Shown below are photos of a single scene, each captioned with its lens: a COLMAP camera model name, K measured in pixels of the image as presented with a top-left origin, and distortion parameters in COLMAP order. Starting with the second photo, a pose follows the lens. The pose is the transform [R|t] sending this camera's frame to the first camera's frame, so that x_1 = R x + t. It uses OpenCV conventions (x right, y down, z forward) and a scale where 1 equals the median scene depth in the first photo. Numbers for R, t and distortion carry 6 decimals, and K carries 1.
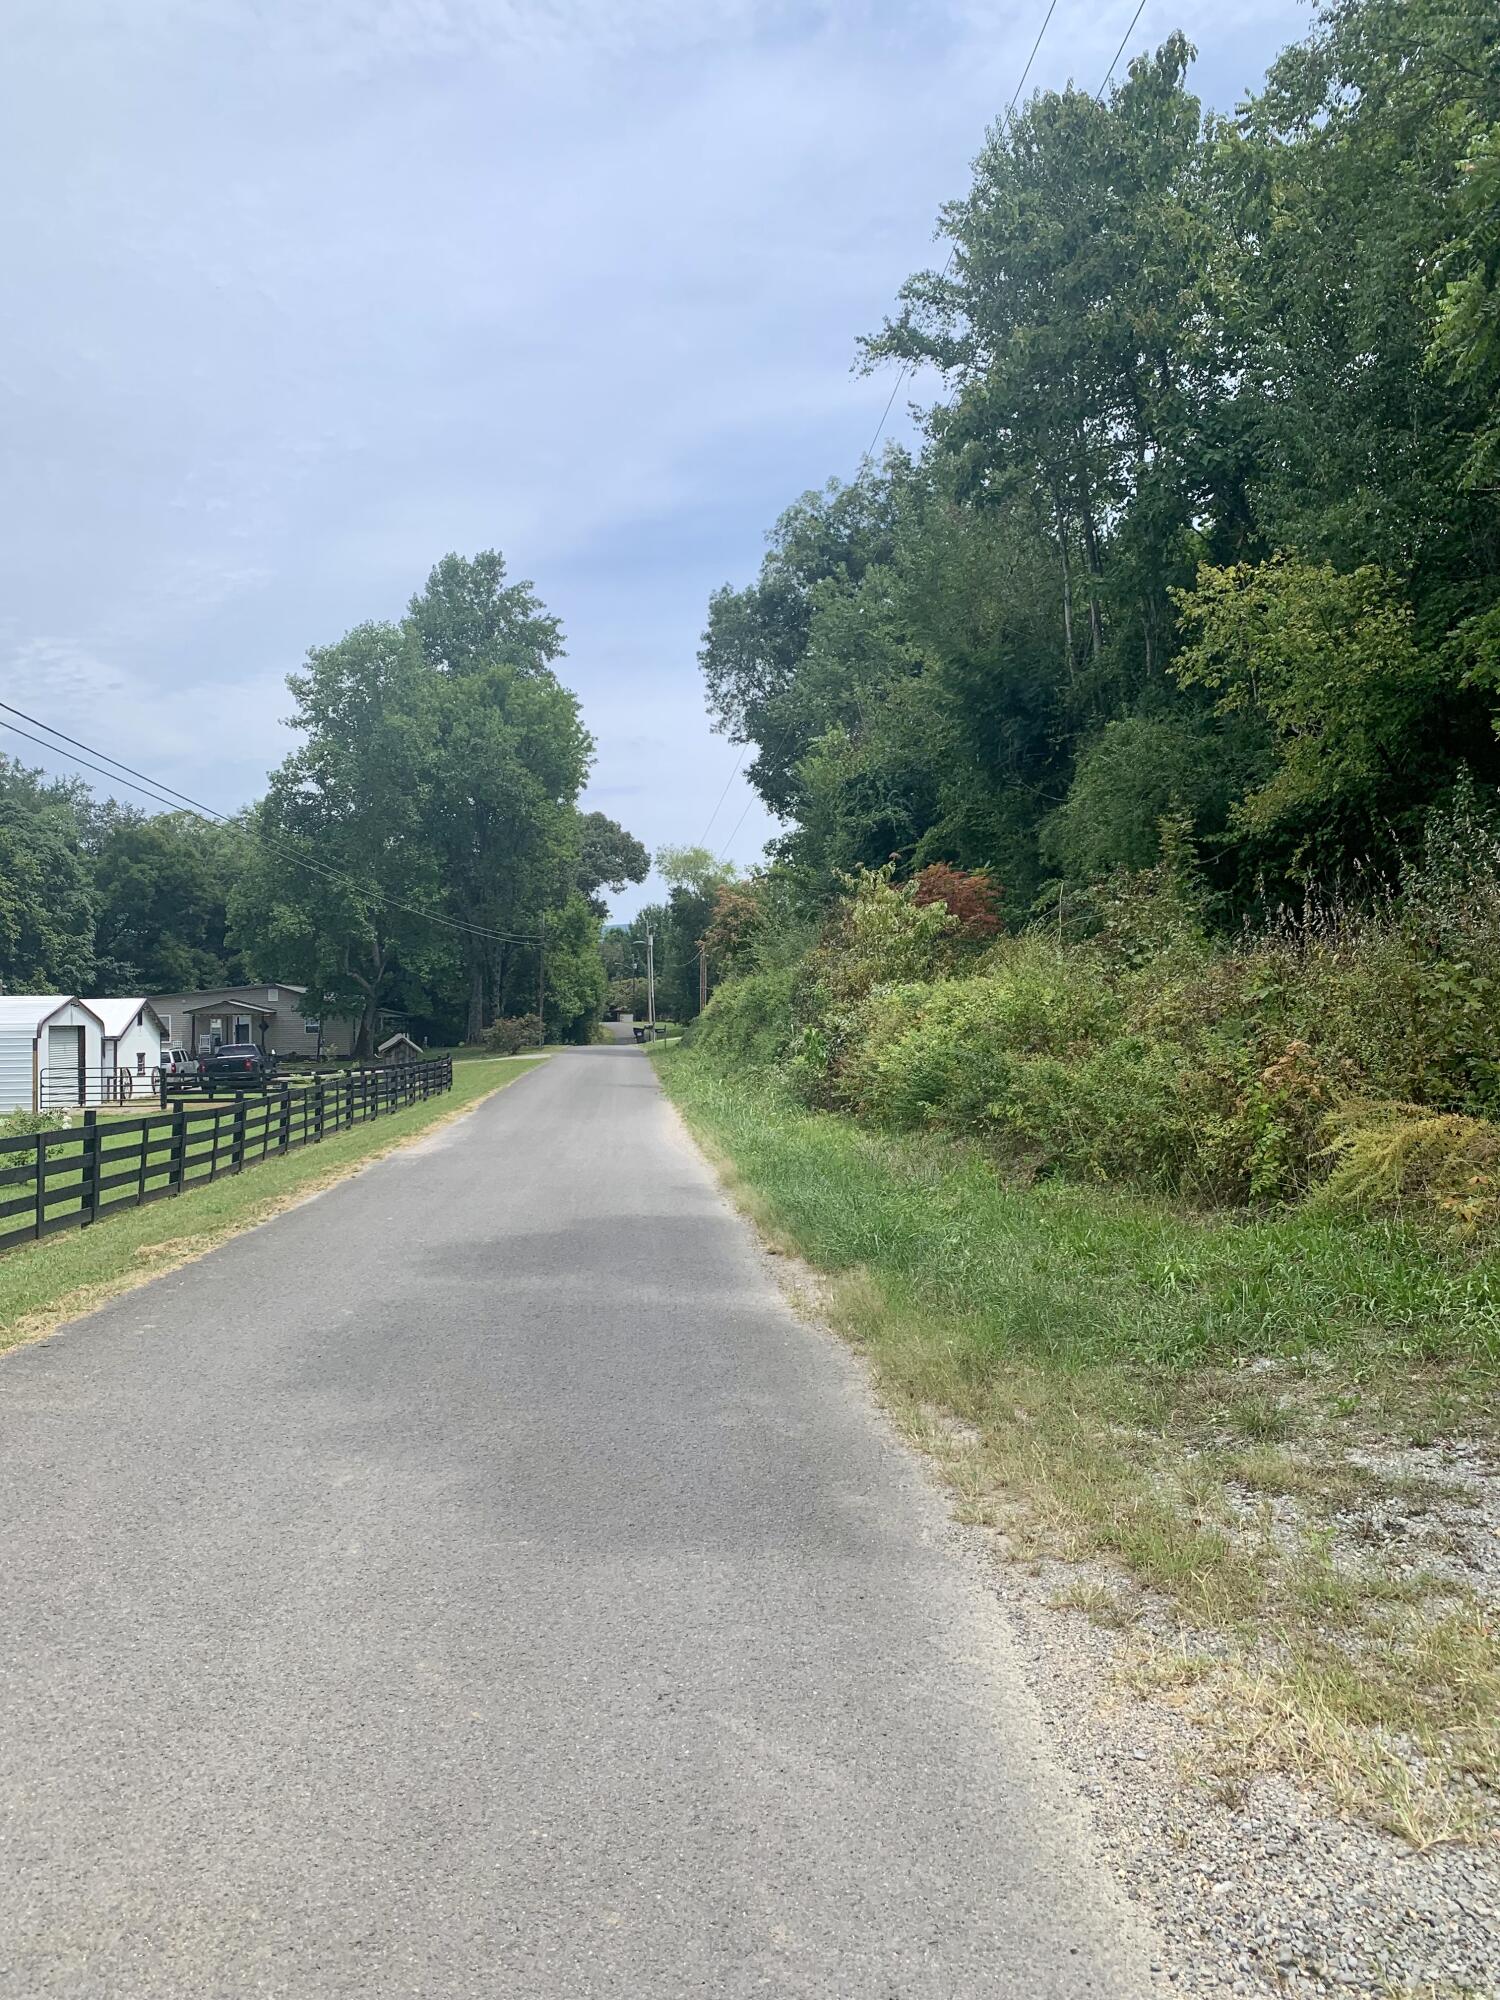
lens RADIAL K [[1492.9, 0, 783.5], [0, 1492.9, 1002.3], [0, 0, 1]] dist [0.152316, -0.338684]
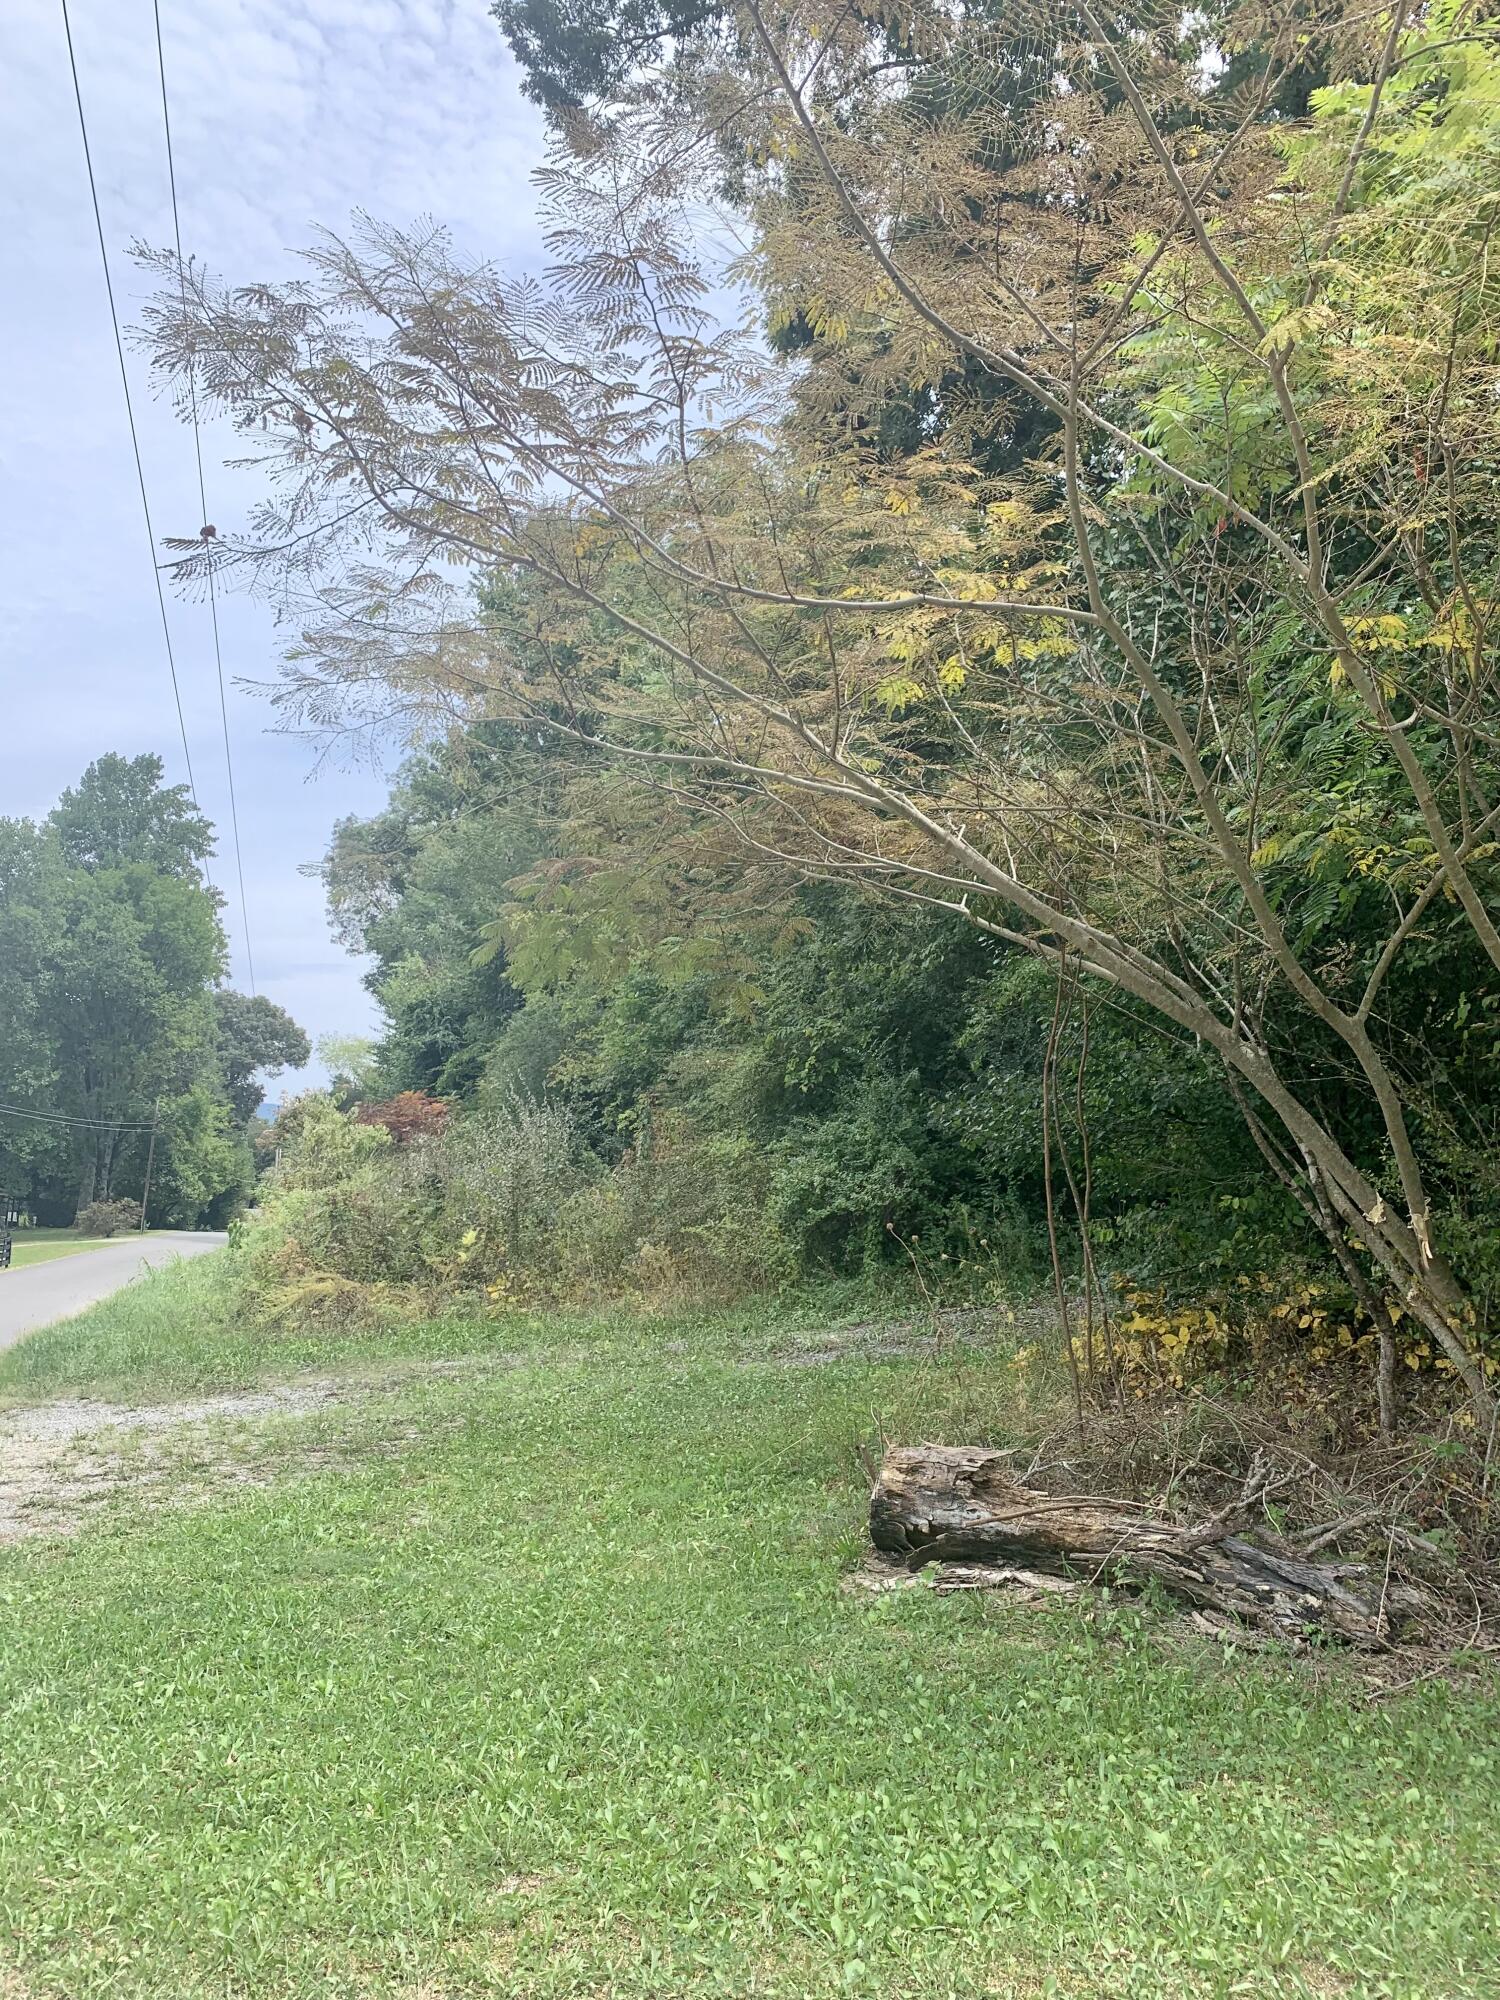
lens RADIAL K [[1500.2, 0, 770.5], [0, 1500.2, 987.6], [0, 0, 1]] dist [0.064311, -0.160835]
pose [[0.981903, 0.066754, 0.177228, 0.146483], [-0.041462, 0.988888, -0.142762, -0.012017], [-0.184789, 0.132830, 0.973760, -0.225382]]
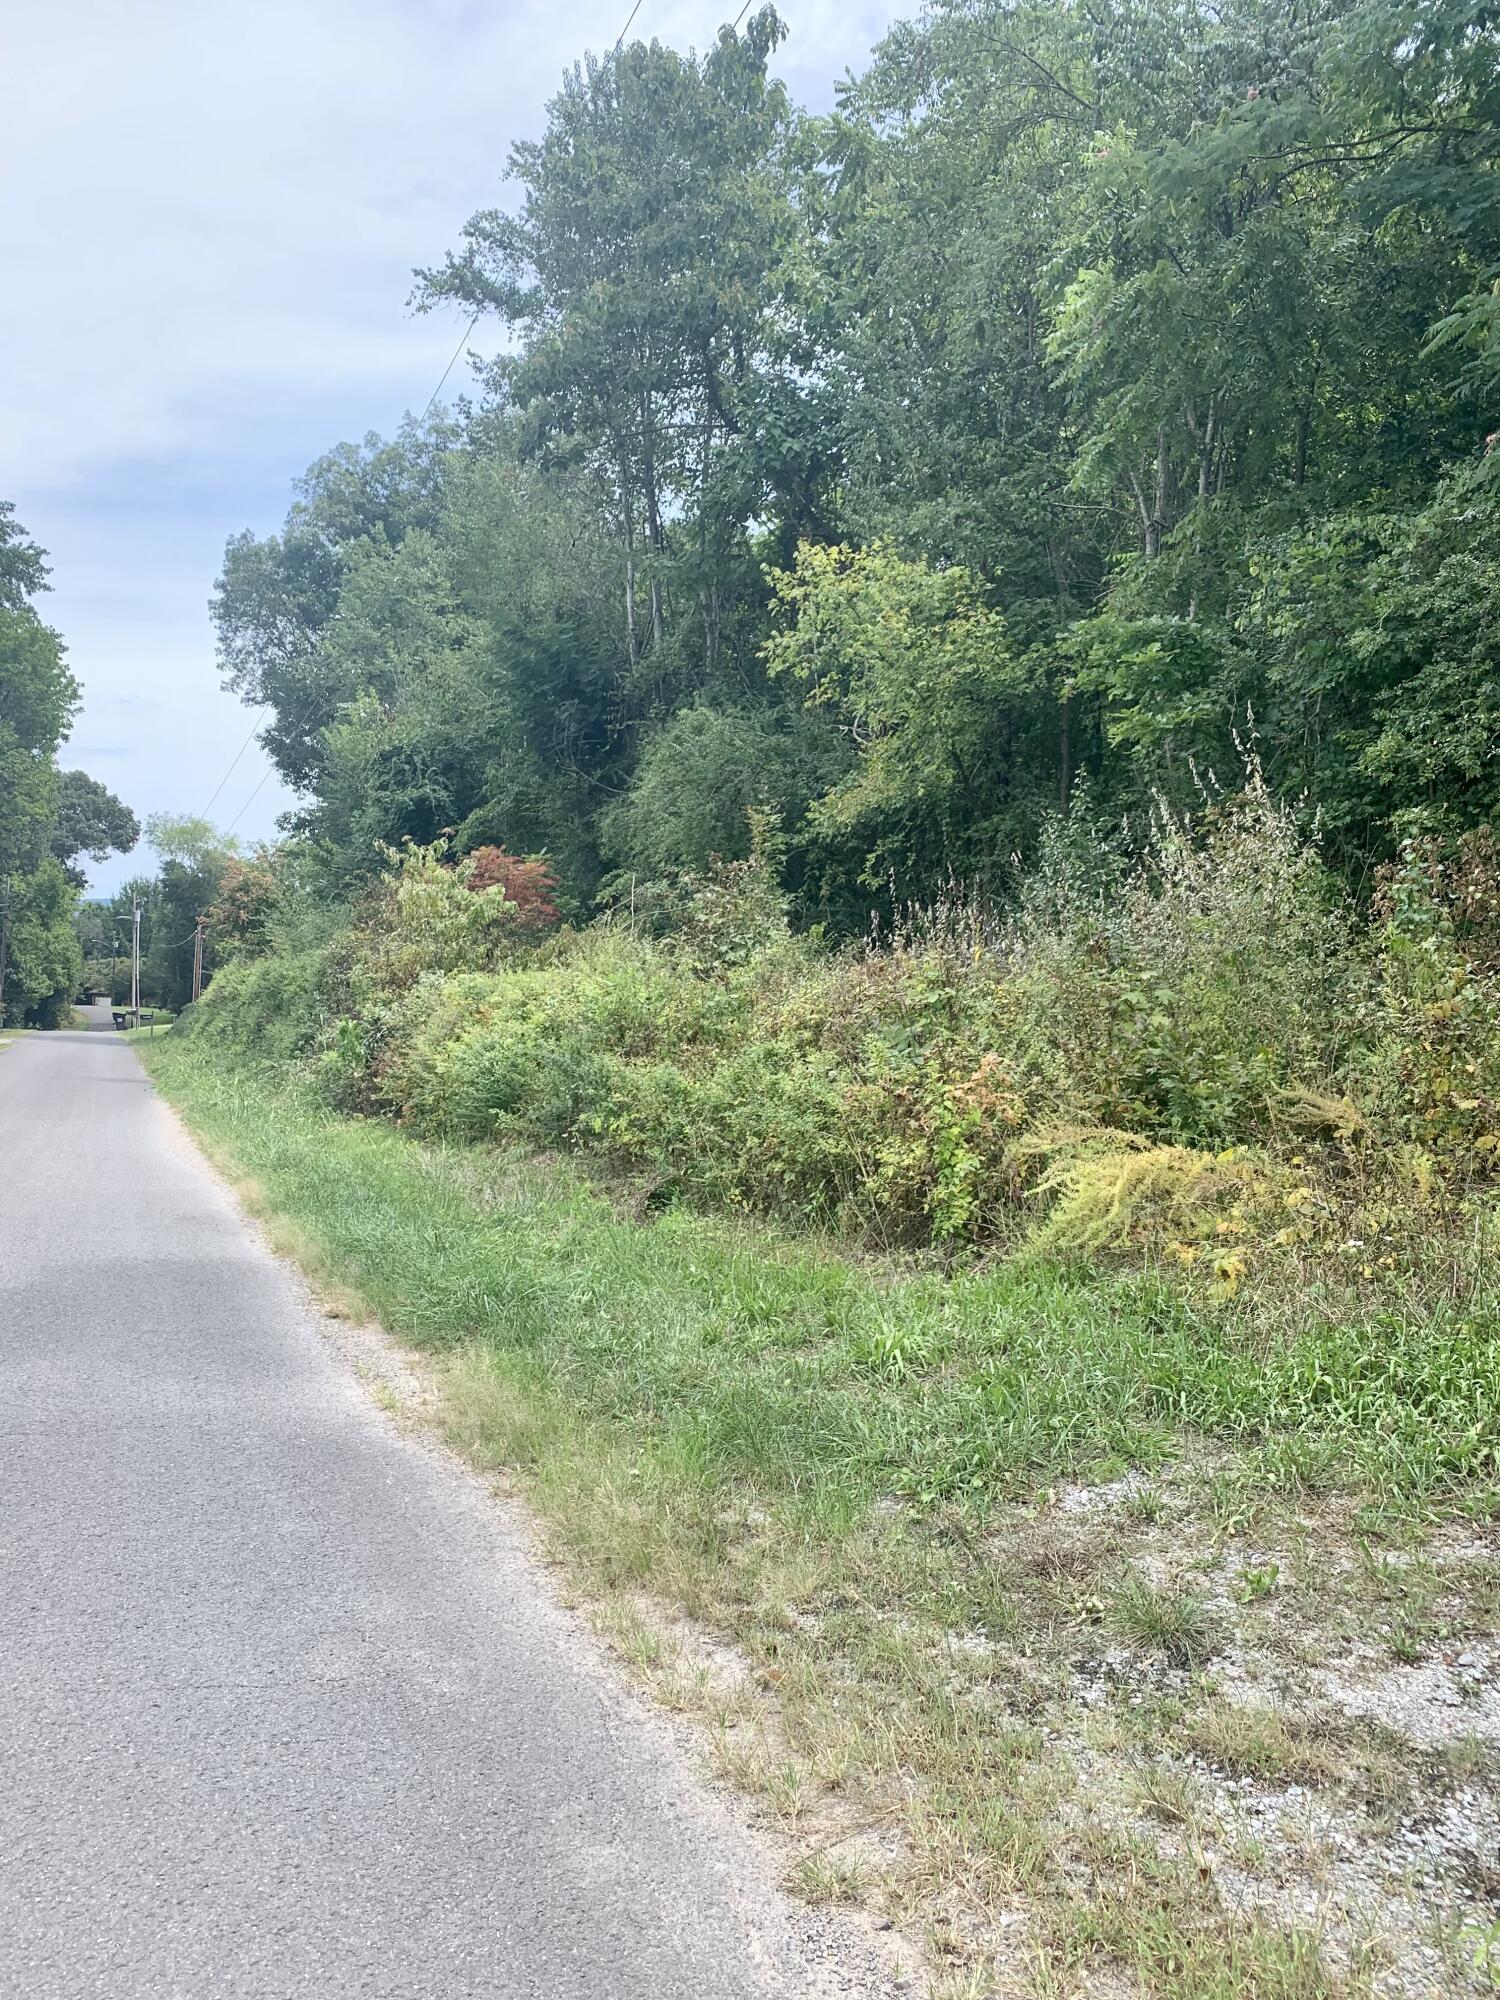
lens RADIAL K [[1497.9, 0, 750.0], [0, 1497.9, 1000.0], [0, 0, 1]] dist [0.087507, -0.165636]
pose [[0.954697, 0.039463, 0.294951, -0.011200], [-0.039271, 0.999207, -0.006579, 0.001575], [-0.294977, -0.005302, 0.955490, 0.062927]]
